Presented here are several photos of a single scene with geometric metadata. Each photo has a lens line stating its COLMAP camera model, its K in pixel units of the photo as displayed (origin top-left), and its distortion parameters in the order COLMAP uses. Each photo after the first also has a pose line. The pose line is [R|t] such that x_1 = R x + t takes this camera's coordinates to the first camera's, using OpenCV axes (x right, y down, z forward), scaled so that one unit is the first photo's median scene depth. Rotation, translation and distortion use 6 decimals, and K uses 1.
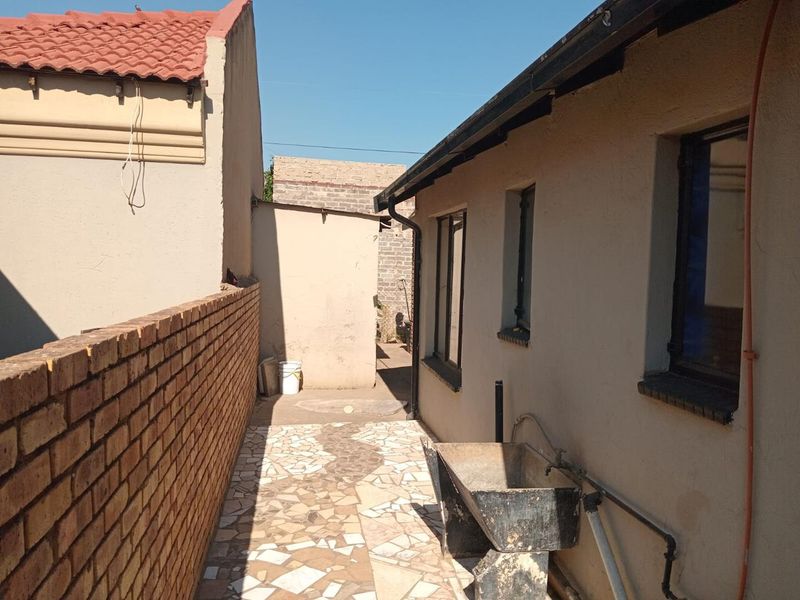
lens RADIAL K [[602.4, 0, 400.2], [0, 602.4, 301.0], [0, 0, 1]] dist [0.017787, -0.060193]
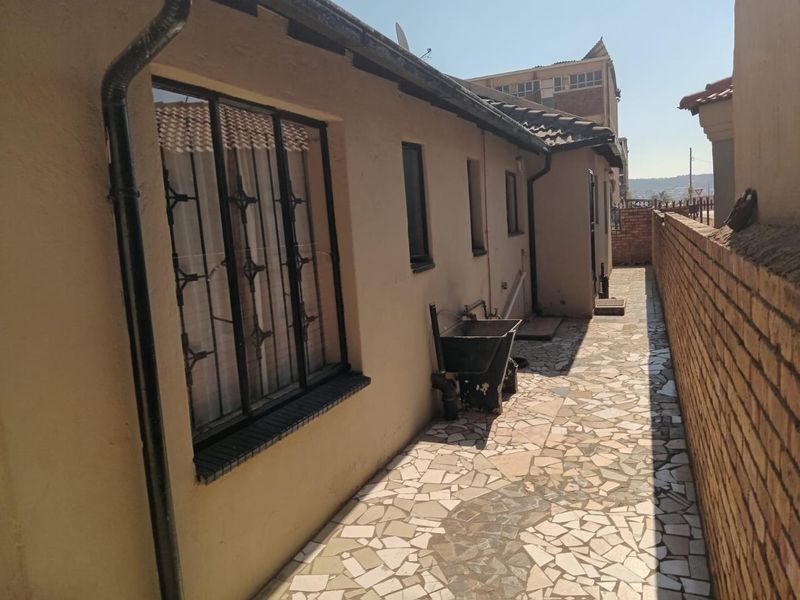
lens RADIAL K [[602.4, 0, 401.0], [0, 602.4, 297.7], [0, 0, 1]] dist [0.017787, -0.060193]
pose [[-0.850640, -0.032608, 0.524737, -0.371006], [0.078071, 0.979175, 0.187407, -0.095426], [-0.519920, 0.200383, -0.830379, 1.823607]]
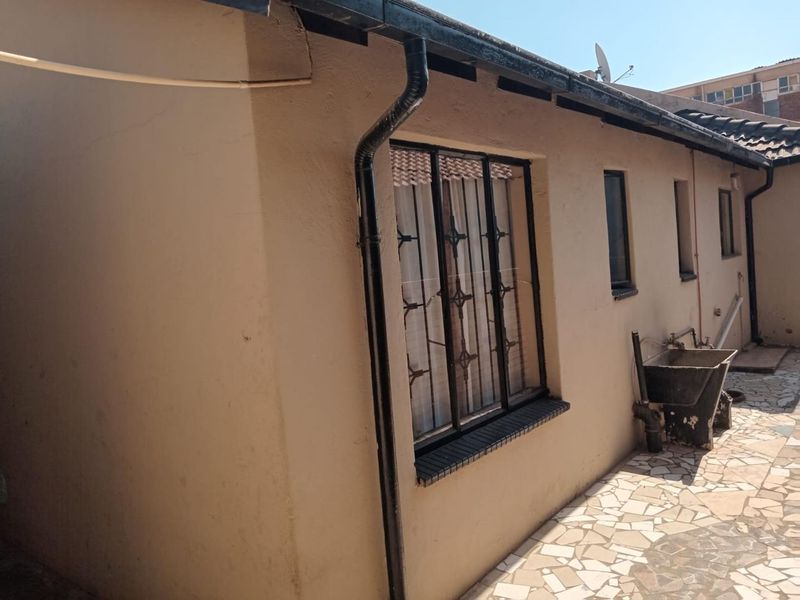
lens RADIAL K [[602.4, 0, 398.9], [0, 602.4, 305.9], [0, 0, 1]] dist [0.017787, -0.060193]
pose [[-0.643652, -0.025125, 0.764905, -0.396219], [0.118324, 0.984176, 0.131895, -0.111520], [-0.756116, 0.175401, -0.630495, 1.875049]]
